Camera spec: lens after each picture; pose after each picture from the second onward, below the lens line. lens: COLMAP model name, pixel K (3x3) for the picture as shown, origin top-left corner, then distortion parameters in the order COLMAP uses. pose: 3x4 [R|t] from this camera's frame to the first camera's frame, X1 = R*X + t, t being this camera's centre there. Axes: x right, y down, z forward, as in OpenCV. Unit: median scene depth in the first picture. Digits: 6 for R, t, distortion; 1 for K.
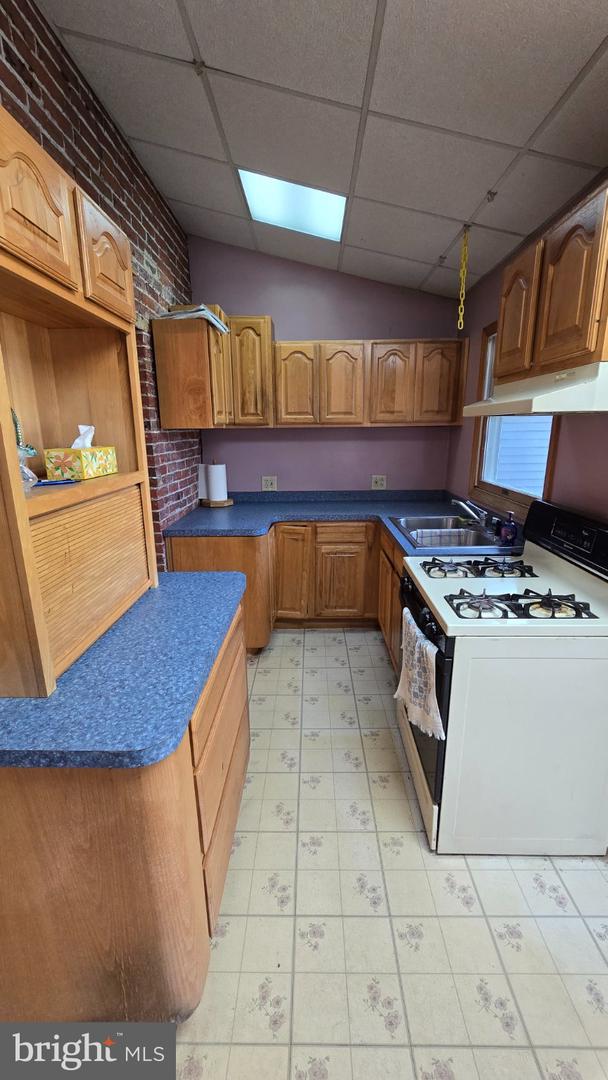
lens RADIAL K [[443.5, 0, 309.5], [0, 443.5, 541.6], [0, 0, 1]] dist [-0.006828, 0.003317]
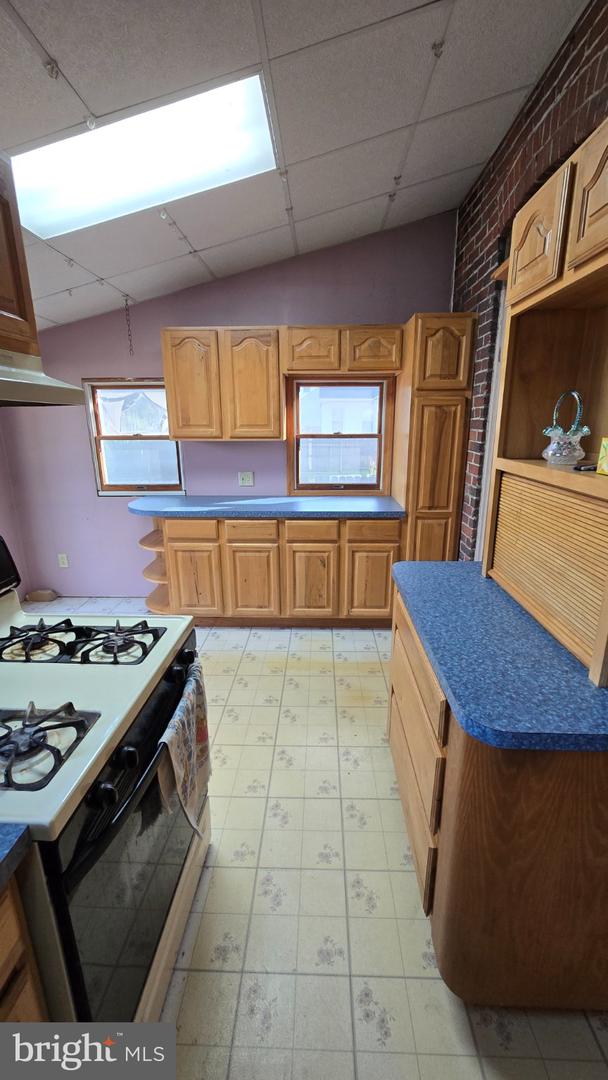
lens RADIAL K [[443.5, 0, 312.5], [0, 443.5, 547.2], [0, 0, 1]] dist [-0.006828, 0.003317]
pose [[-0.999618, 0.017028, 0.021784, 0.008934], [0.025599, 0.867744, 0.496351, -0.373129], [-0.010451, 0.496719, -0.867848, 1.524374]]
